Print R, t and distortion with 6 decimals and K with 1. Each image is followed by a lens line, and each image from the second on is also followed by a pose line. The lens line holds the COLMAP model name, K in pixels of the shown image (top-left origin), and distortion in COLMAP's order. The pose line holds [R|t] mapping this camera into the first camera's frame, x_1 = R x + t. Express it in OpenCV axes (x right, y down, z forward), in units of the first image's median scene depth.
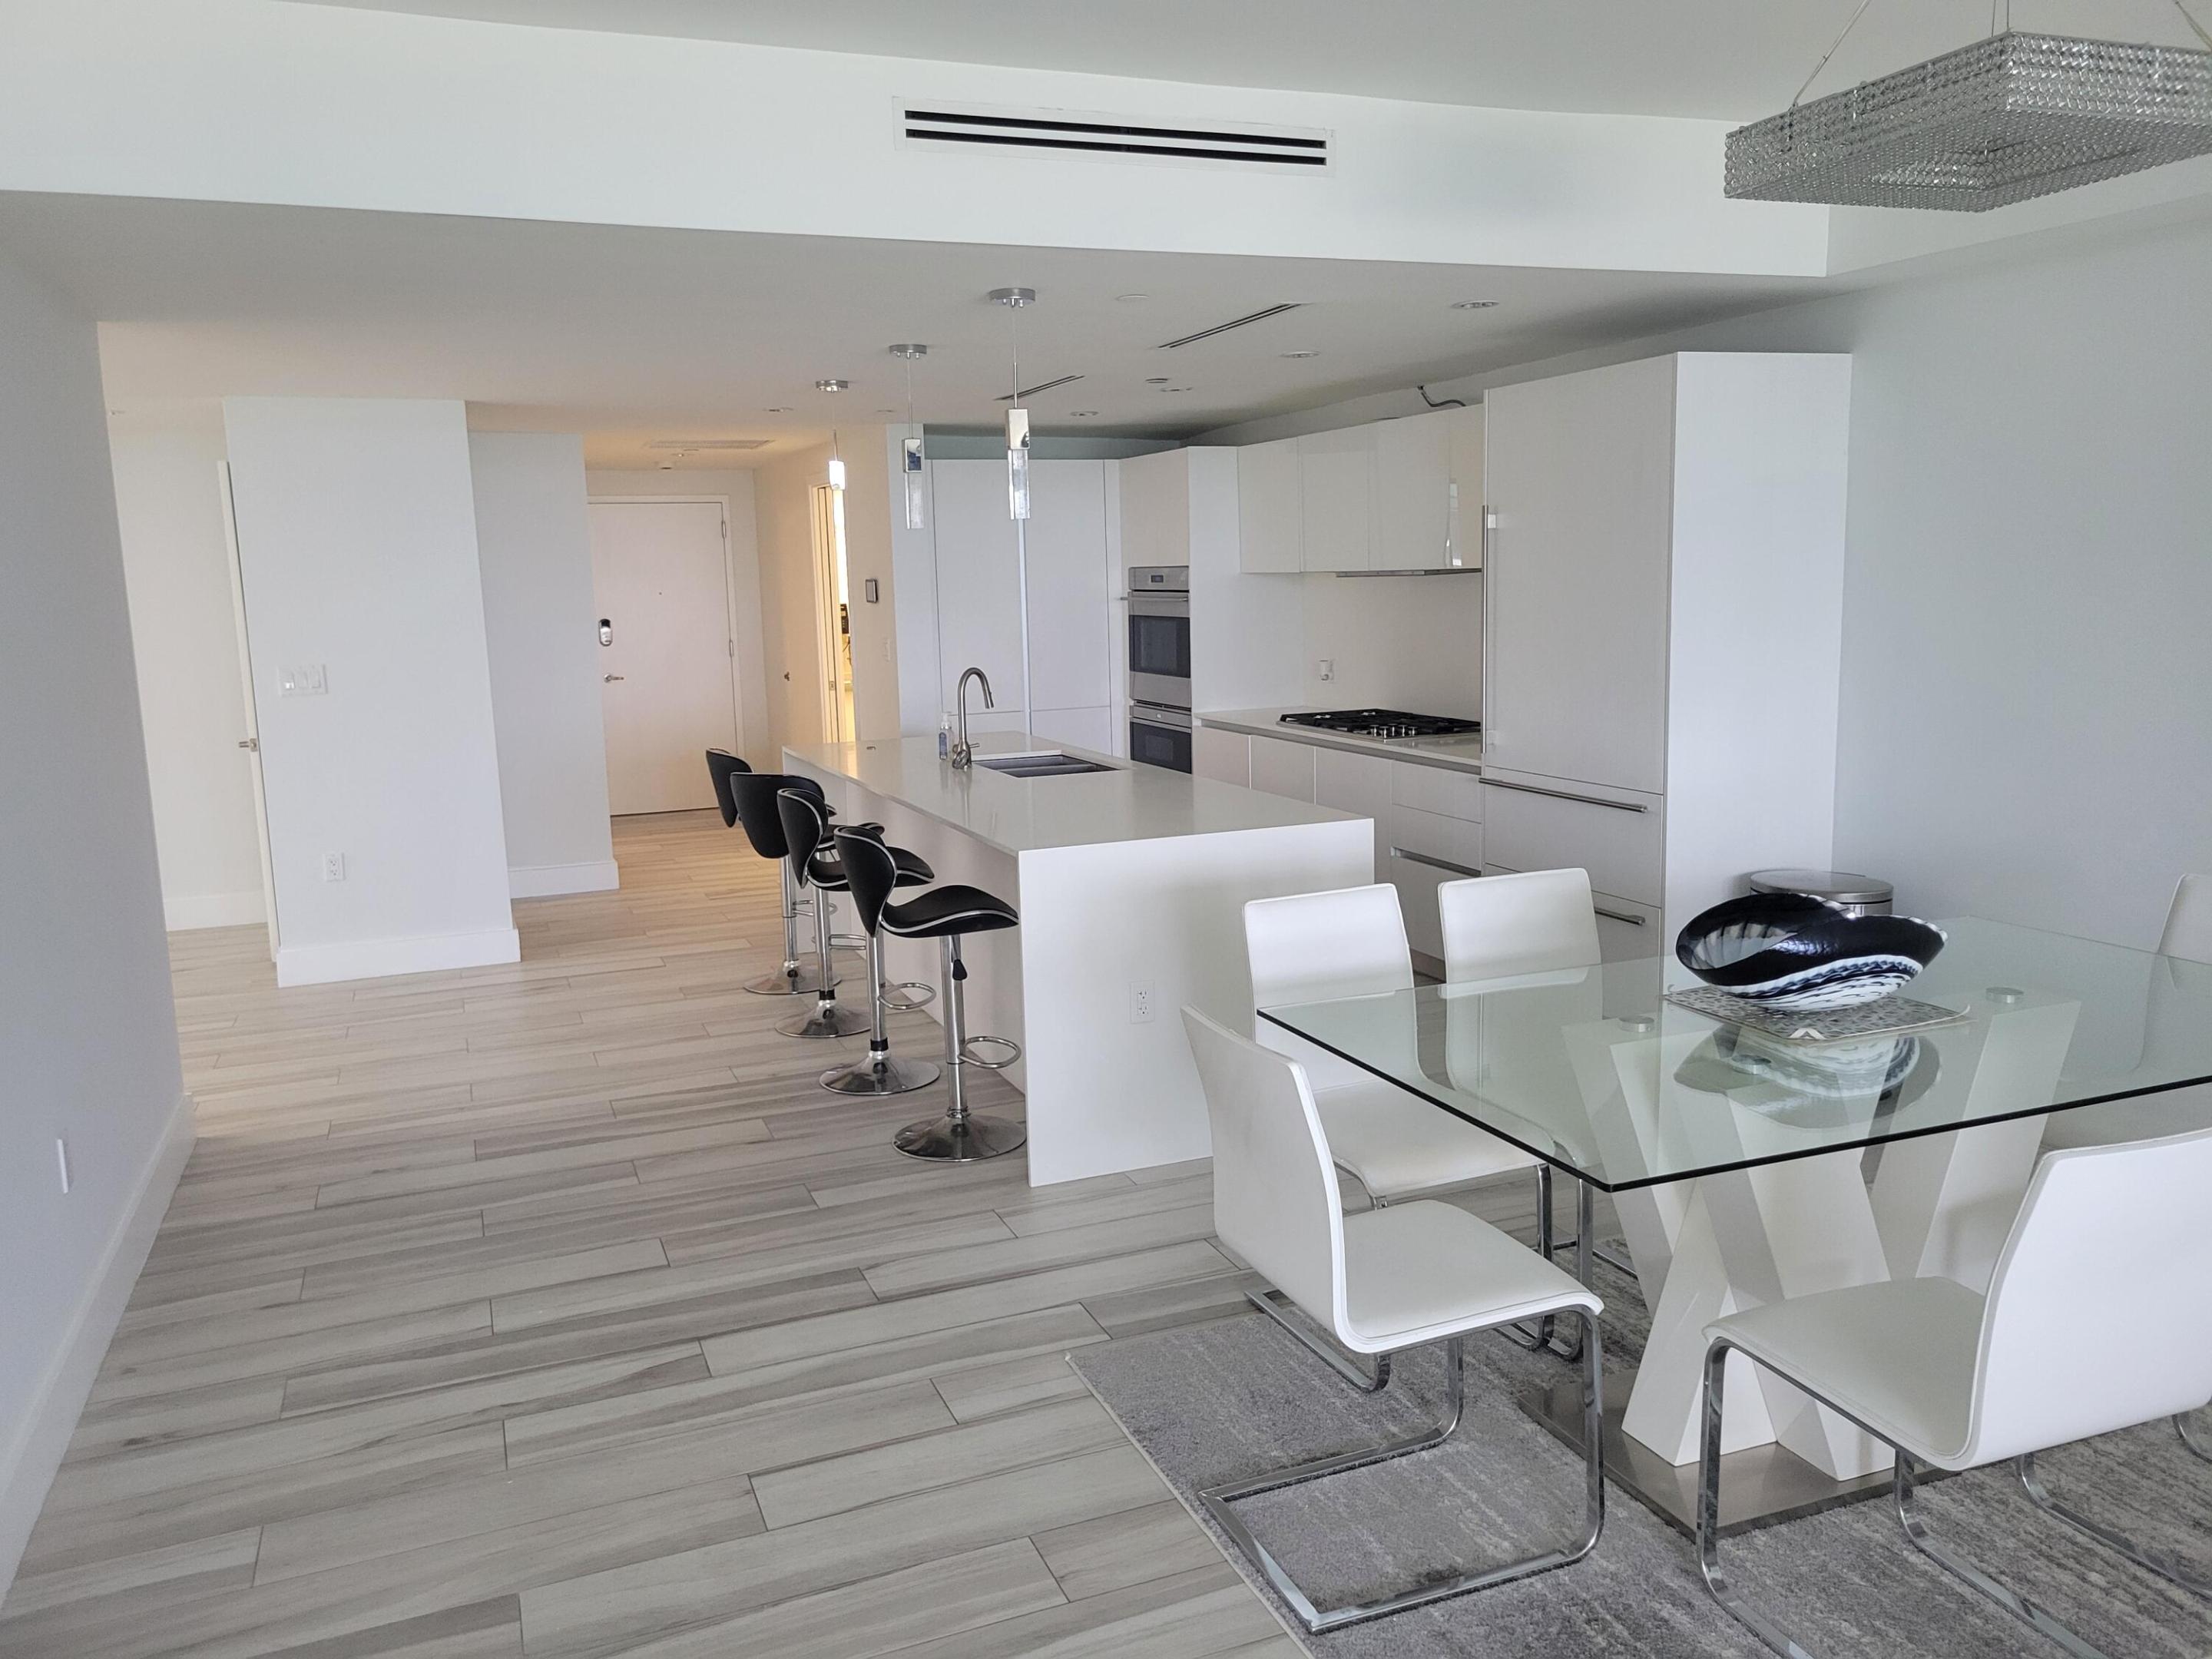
lens RADIAL K [[1679.0, 0, 1106.3], [0, 1679.0, 827.7], [0, 0, 1]] dist [0.011365, 0.003409]
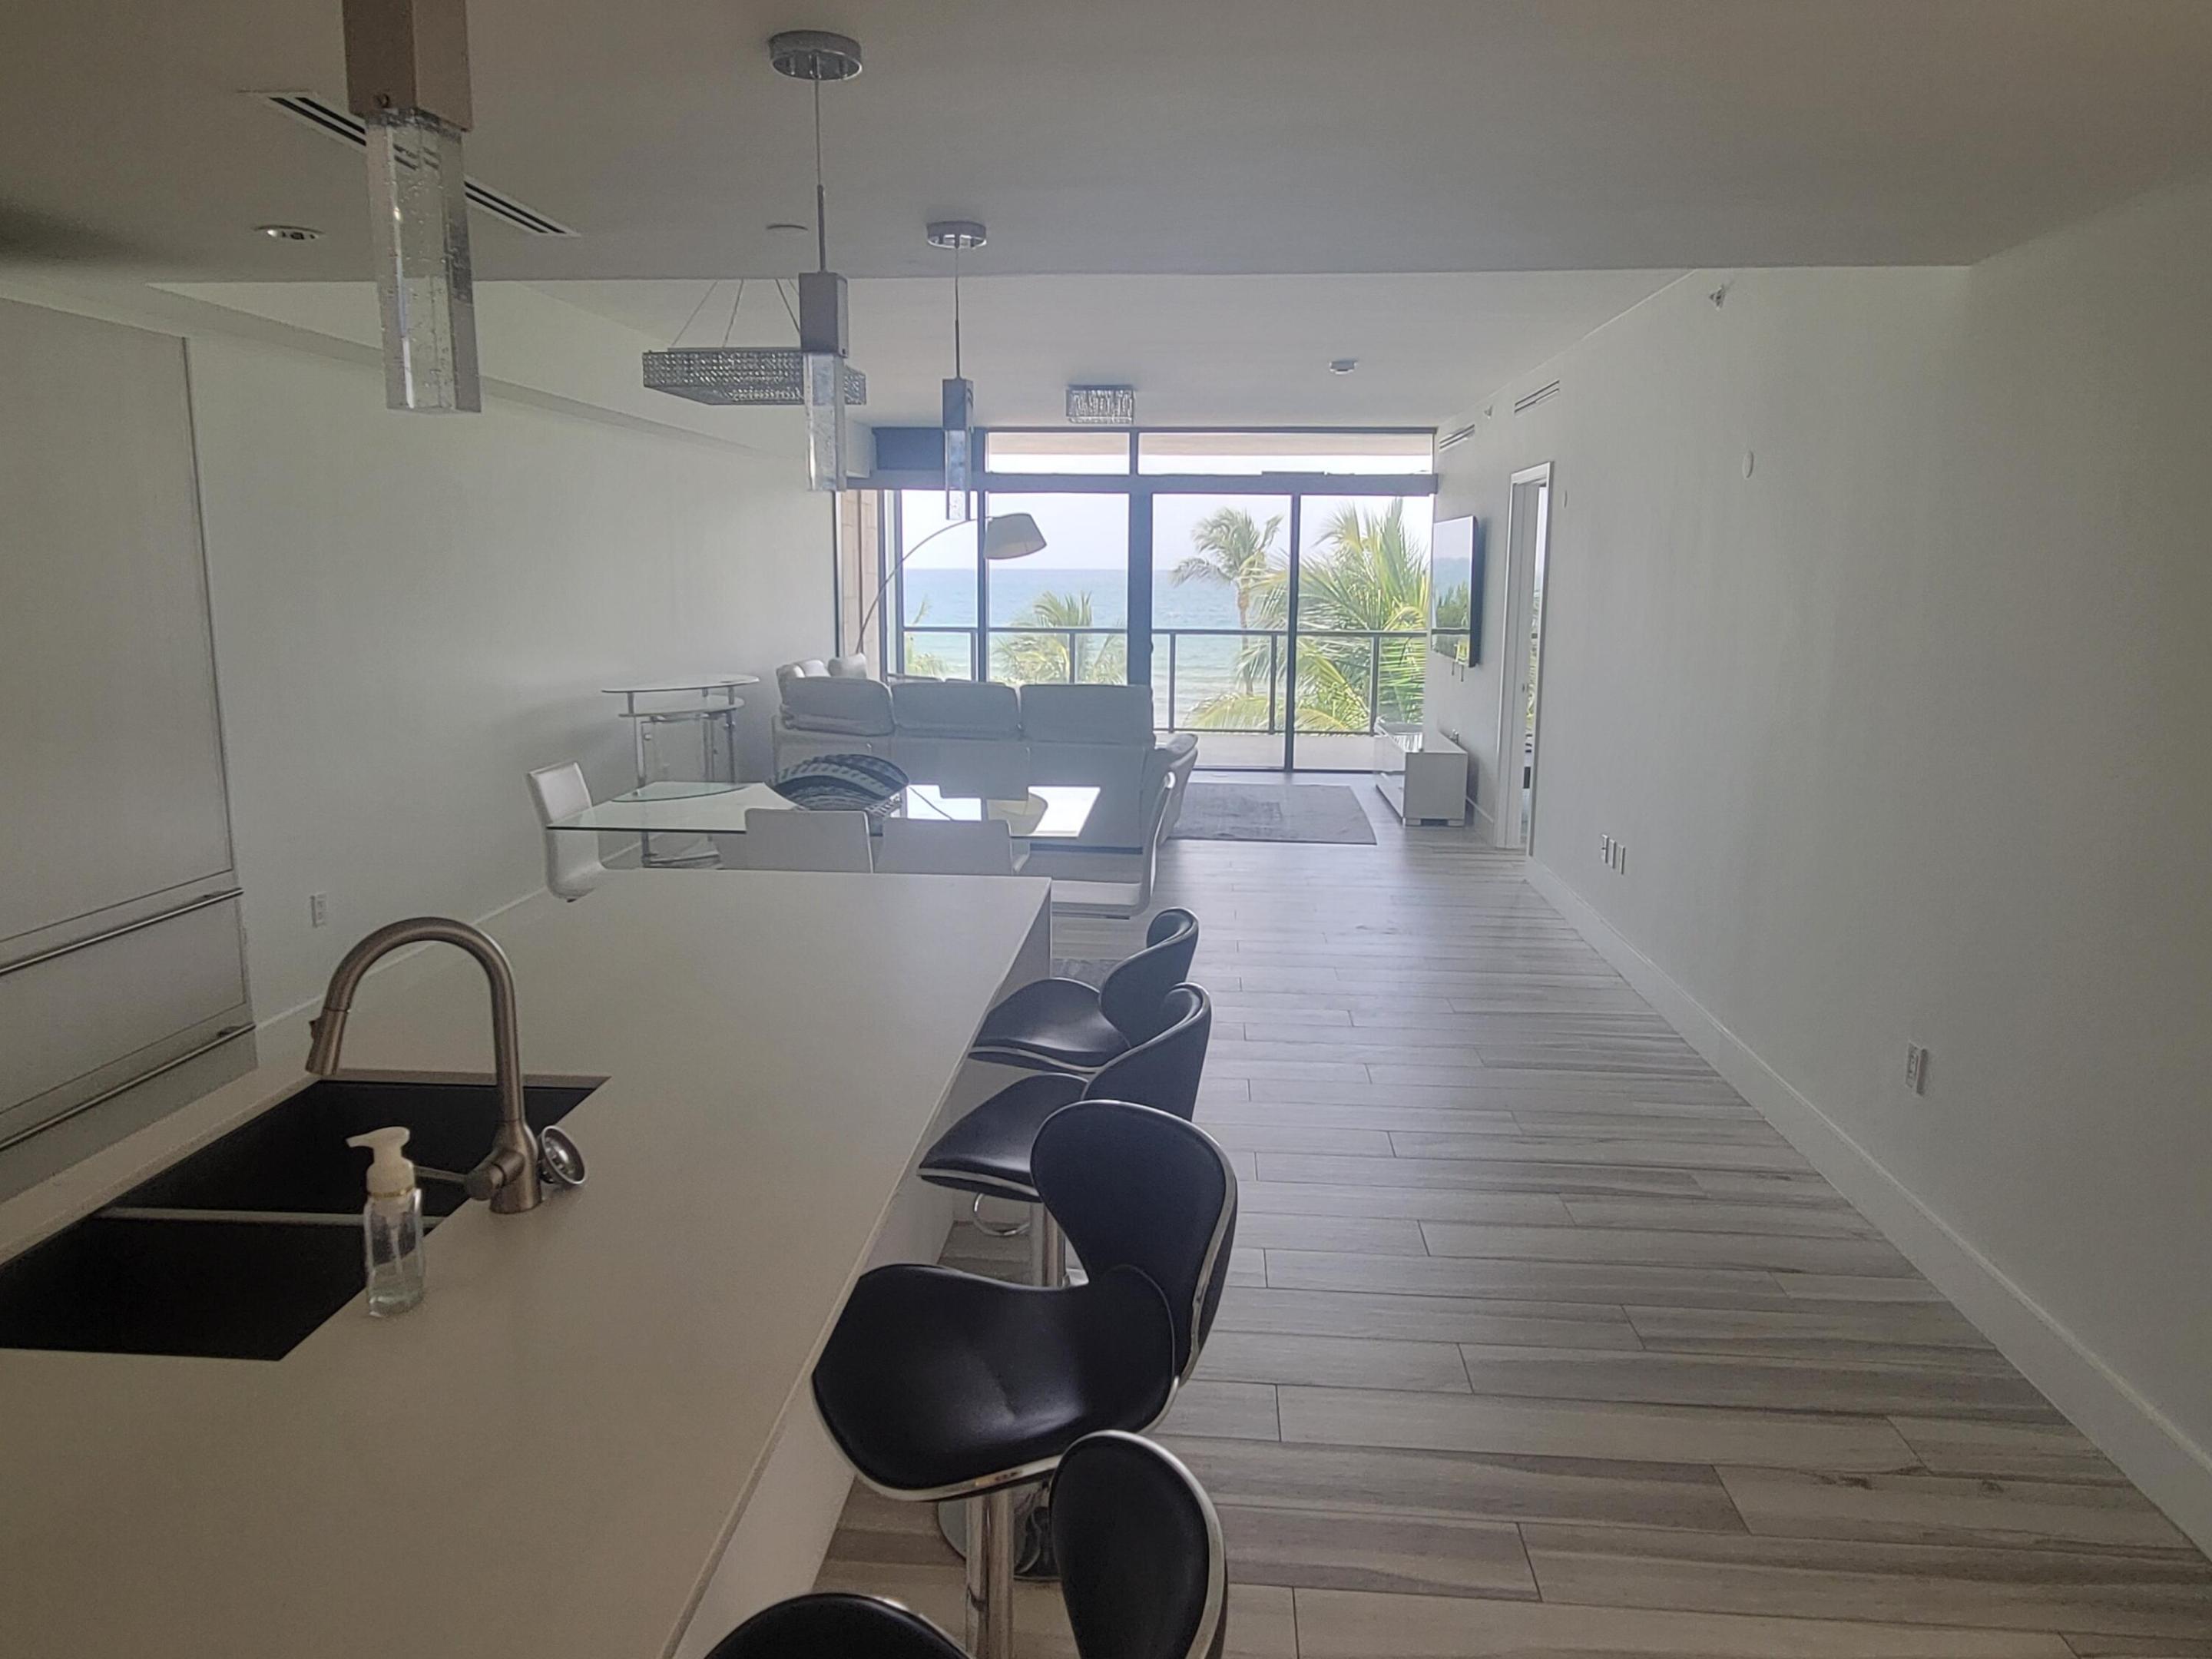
lens RADIAL K [[1450.8, 0, 1103.0], [0, 1450.8, 821.9], [0, 0, 1]] dist [-0.001091, 0.001341]
pose [[-0.900449, -0.052080, 0.431832, -0.458979], [0.085623, 0.952156, 0.293372, -0.271132], [-0.426450, 0.301141, -0.852909, 1.772790]]
